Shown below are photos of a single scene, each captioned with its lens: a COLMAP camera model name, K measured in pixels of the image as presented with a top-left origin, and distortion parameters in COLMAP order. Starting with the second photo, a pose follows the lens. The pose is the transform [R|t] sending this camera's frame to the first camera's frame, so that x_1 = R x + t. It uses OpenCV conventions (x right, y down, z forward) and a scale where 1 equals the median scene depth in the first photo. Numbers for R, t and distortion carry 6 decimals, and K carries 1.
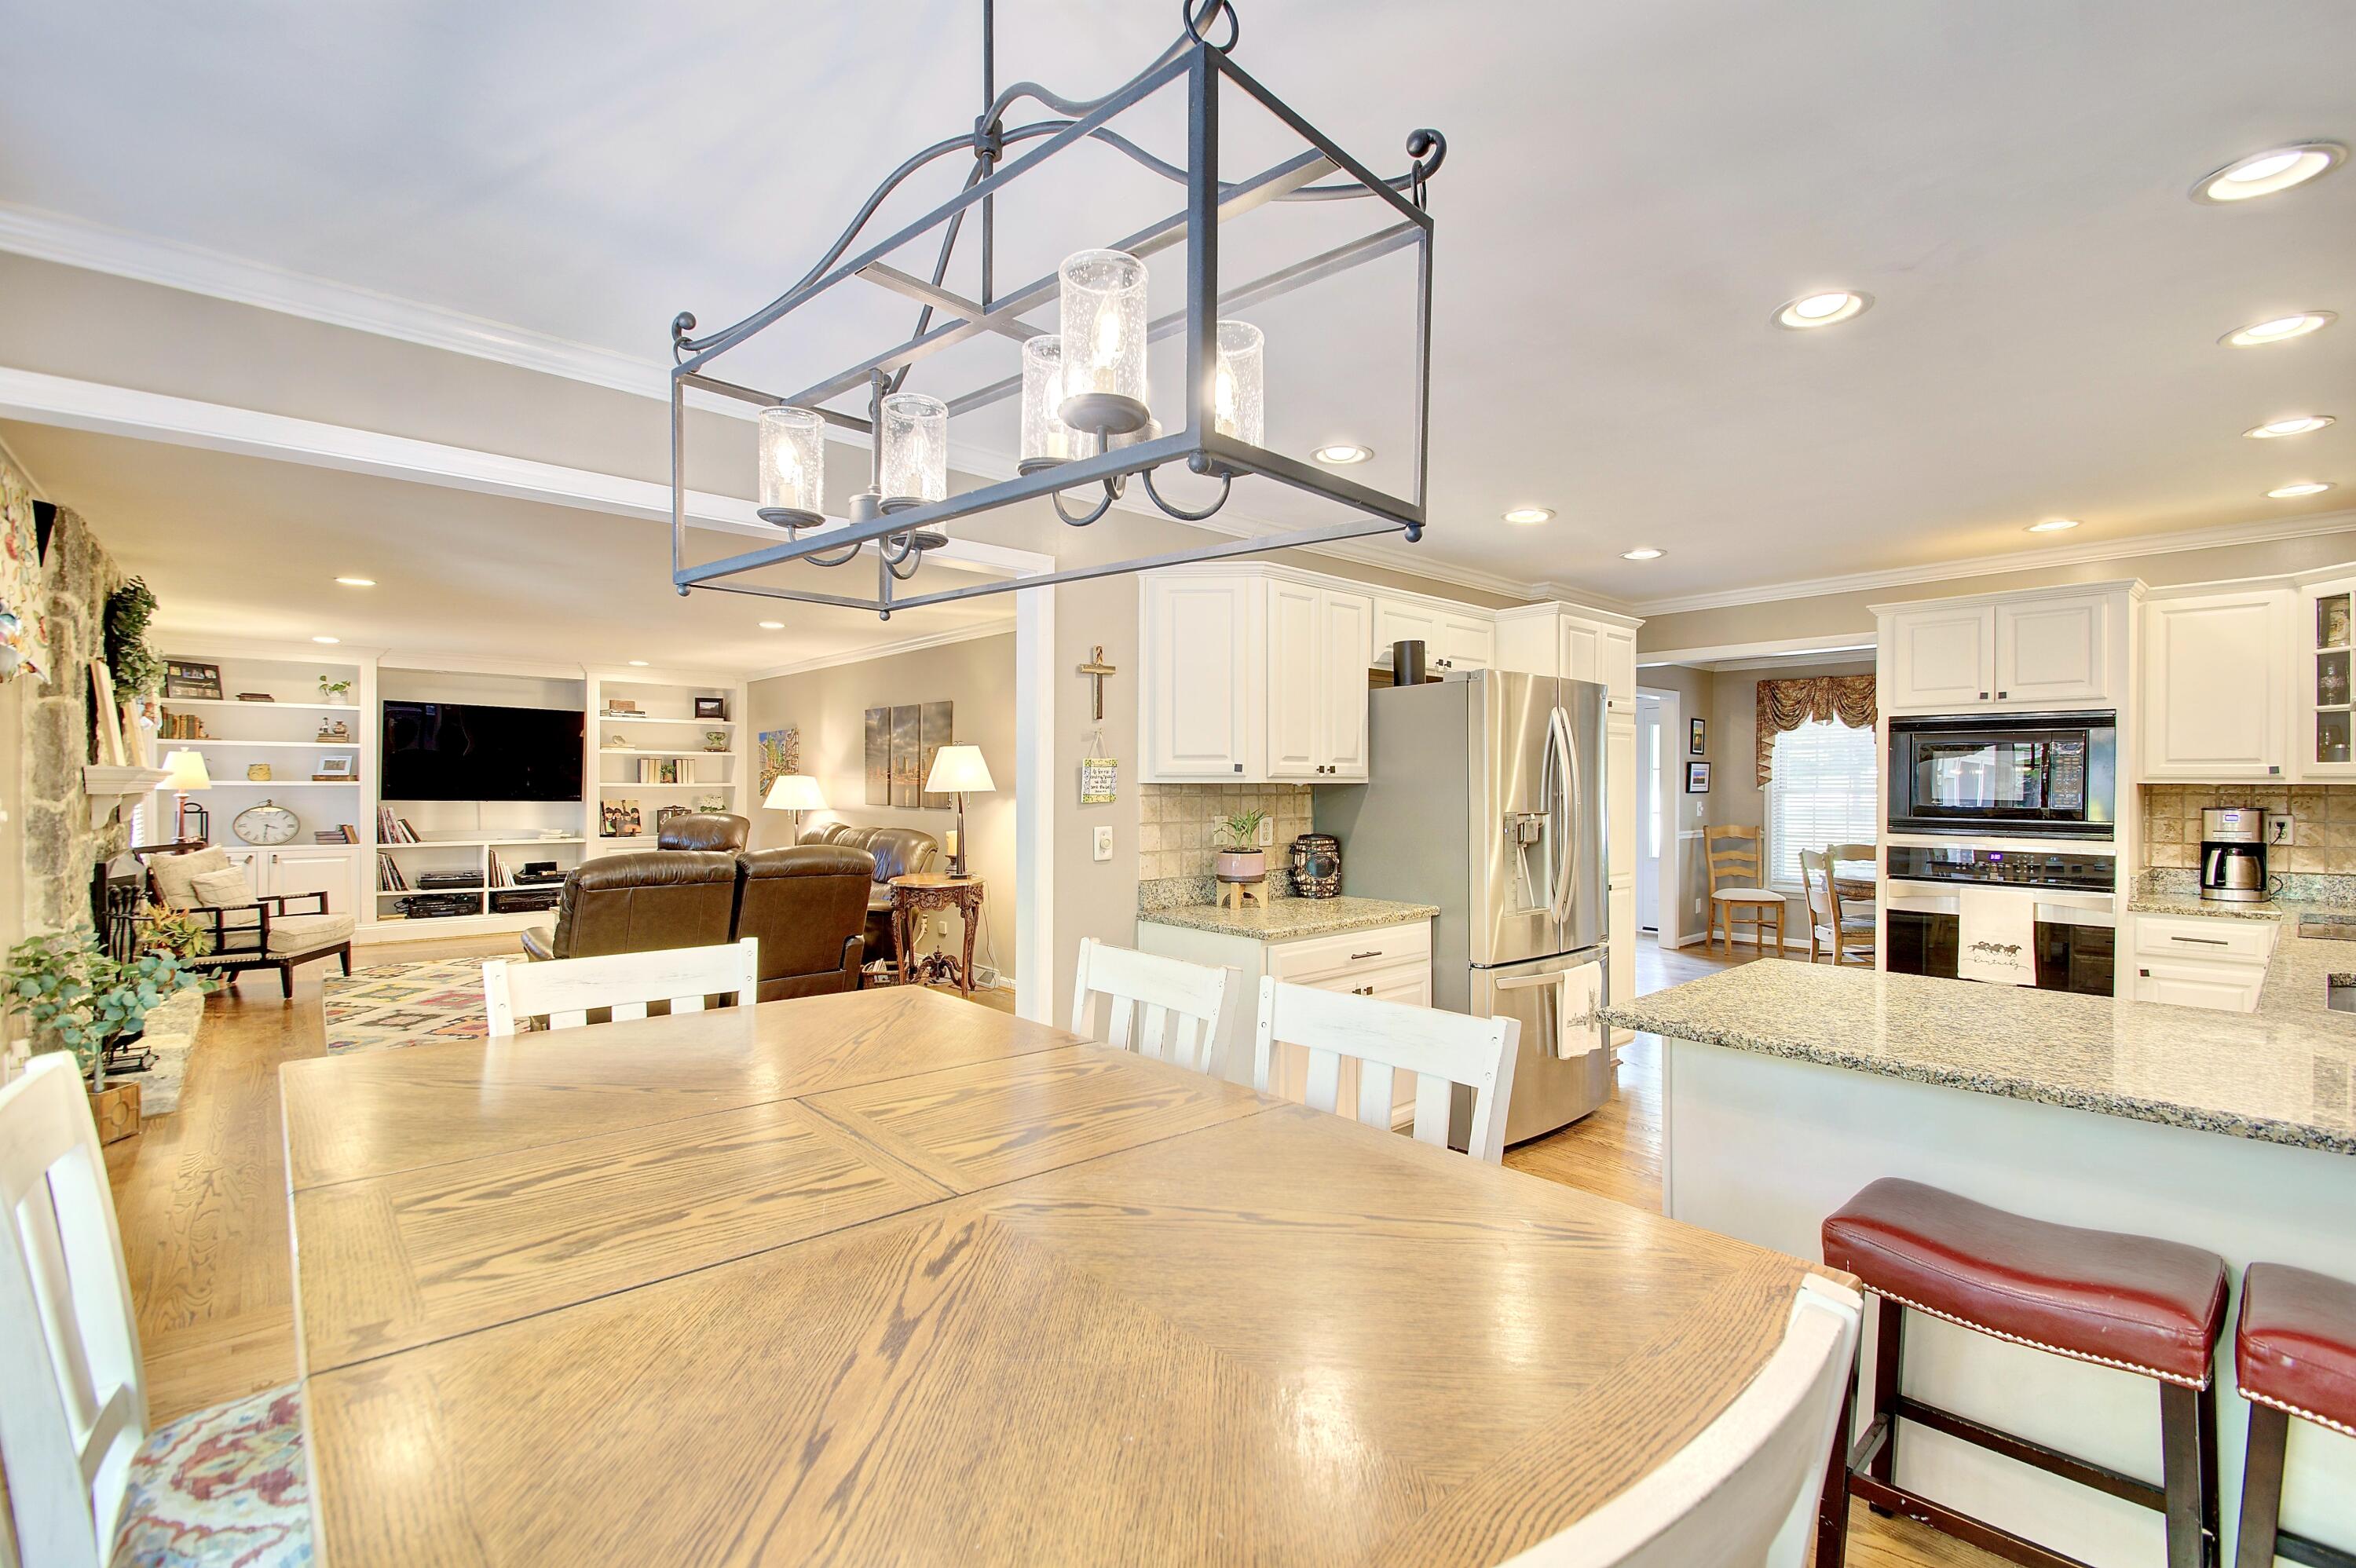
lens RADIAL K [[1028.3, 0, 1183.2], [0, 1028.3, 784.7], [0, 0, 1]] dist [0.005233, -0.010779]
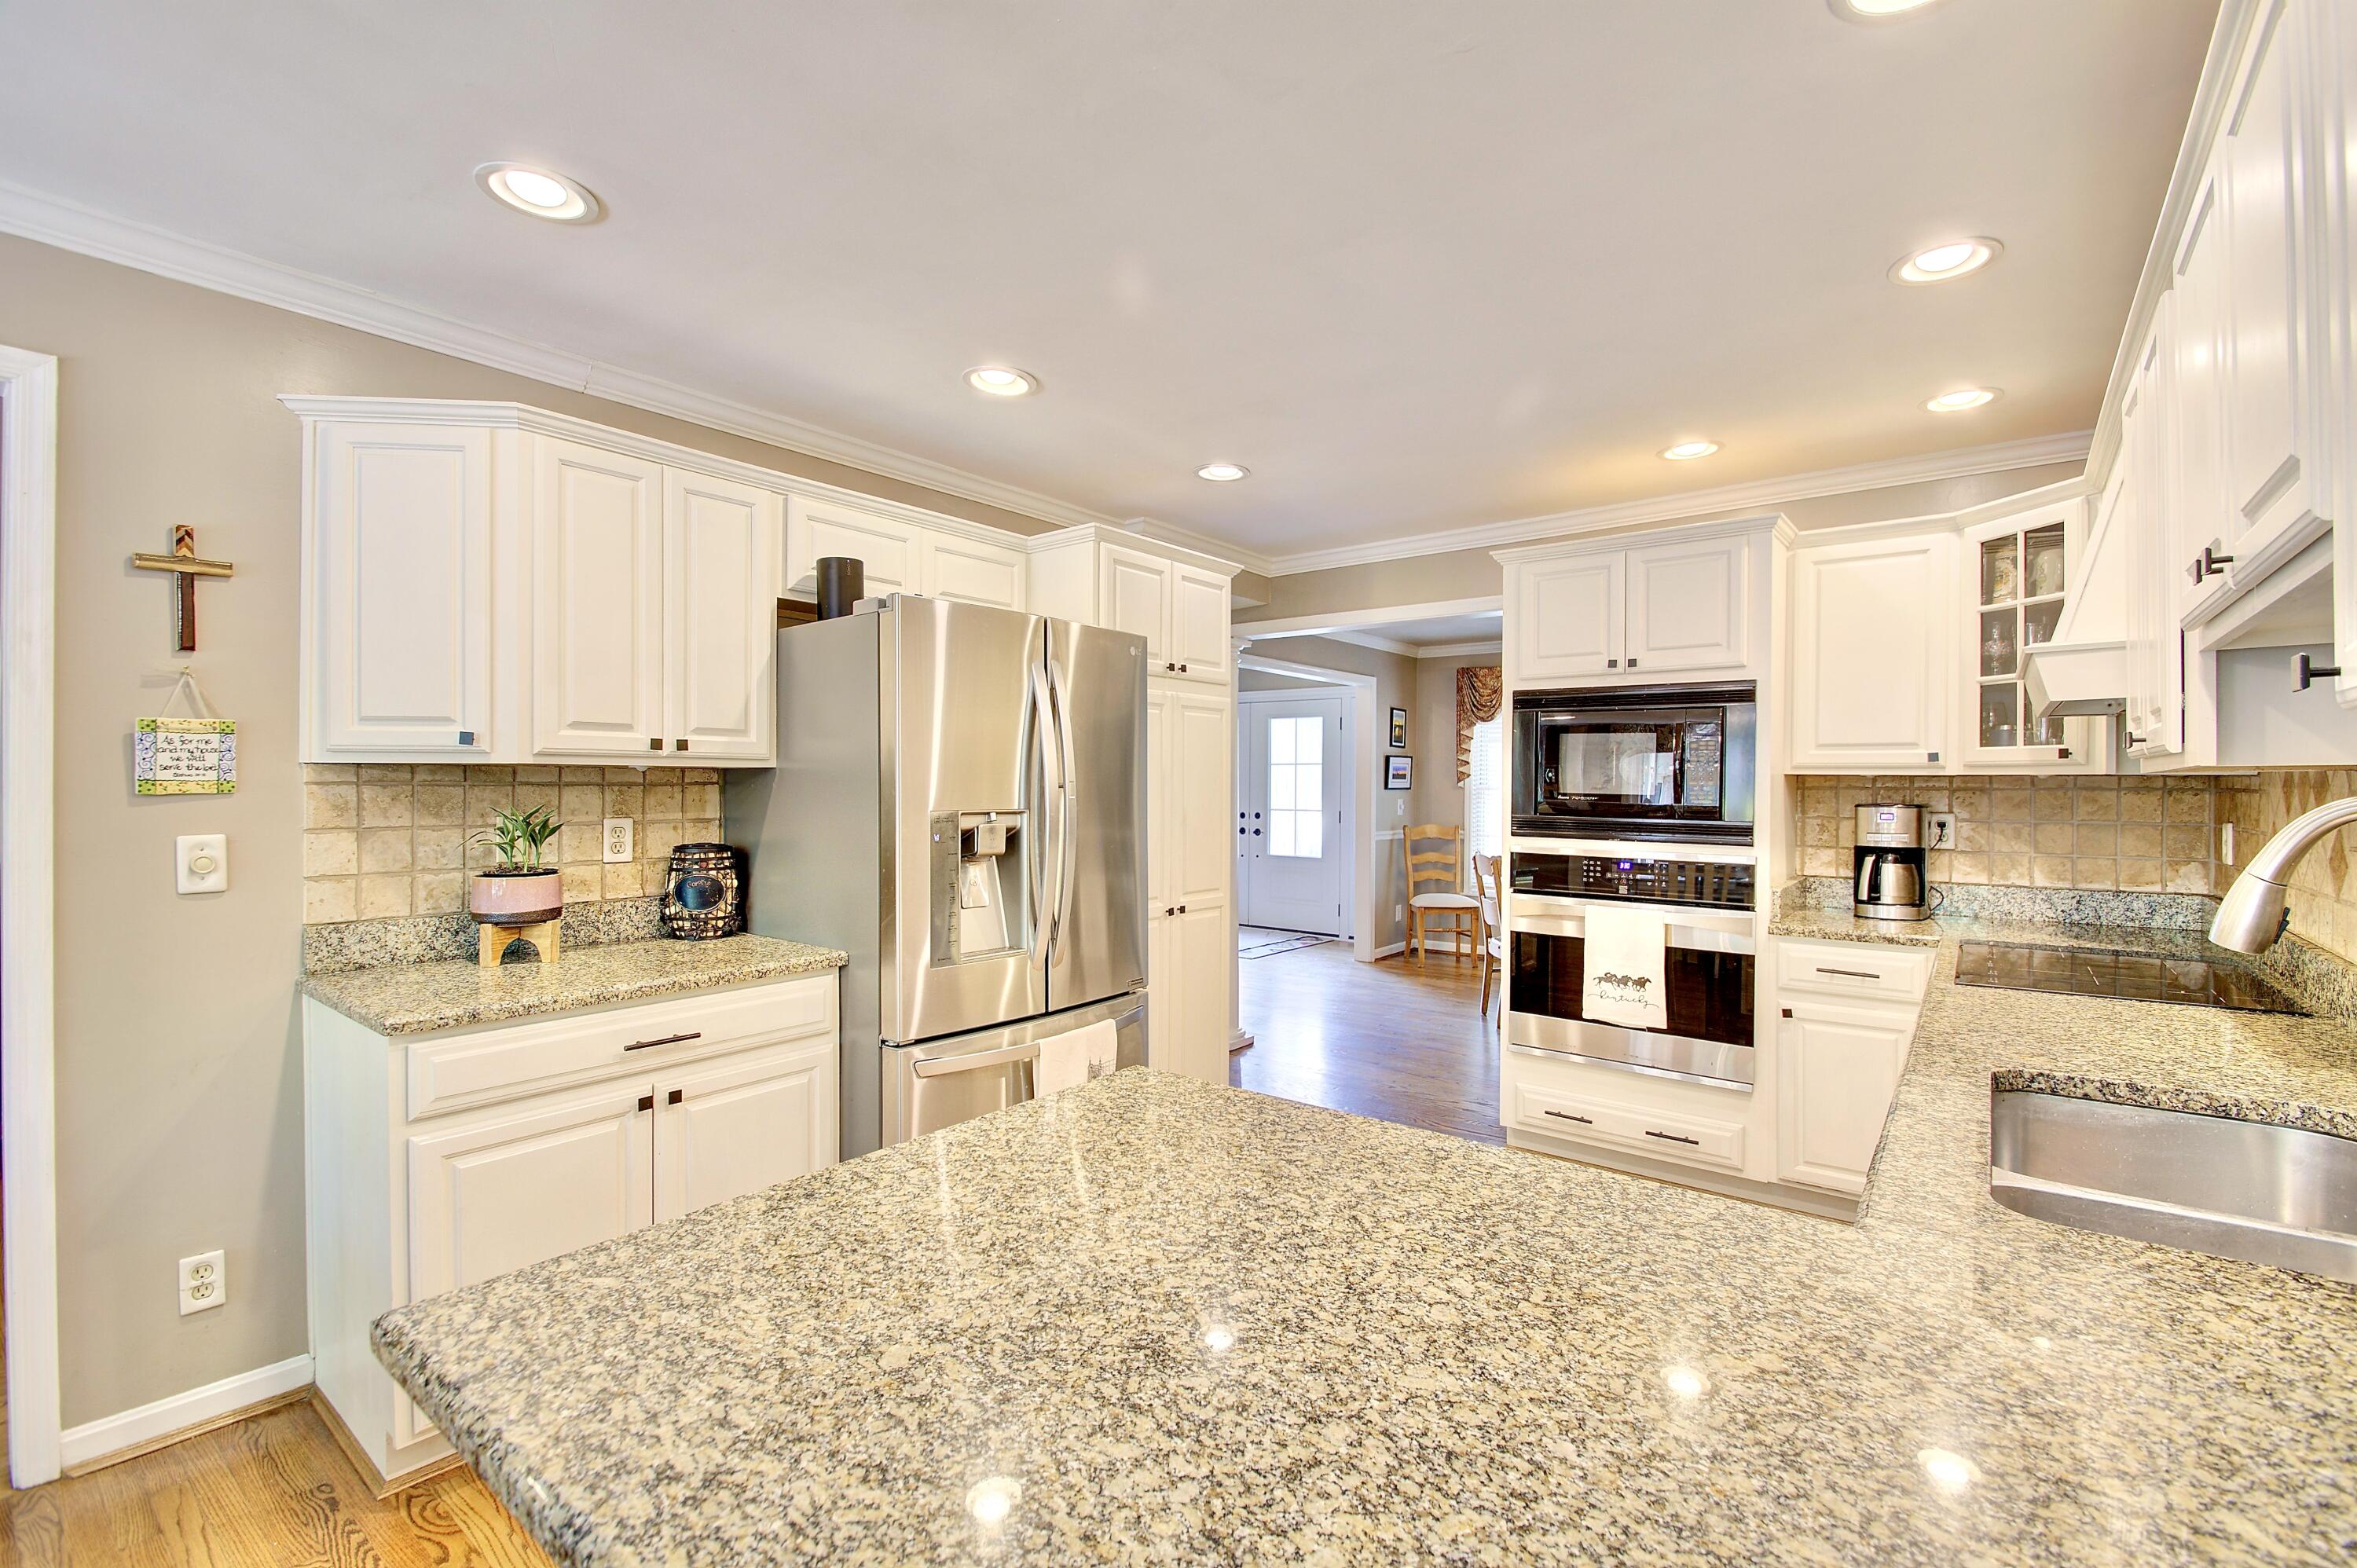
lens RADIAL K [[1028.8, 0, 1184.5], [0, 1028.8, 785.2], [0, 0, 1]] dist [0.005233, -0.010779]
pose [[0.984013, 0.003139, 0.178069, 0.323683], [-0.003361, 0.999994, 0.000947, 0.008461], [-0.178065, -0.001531, 0.984018, 0.286925]]
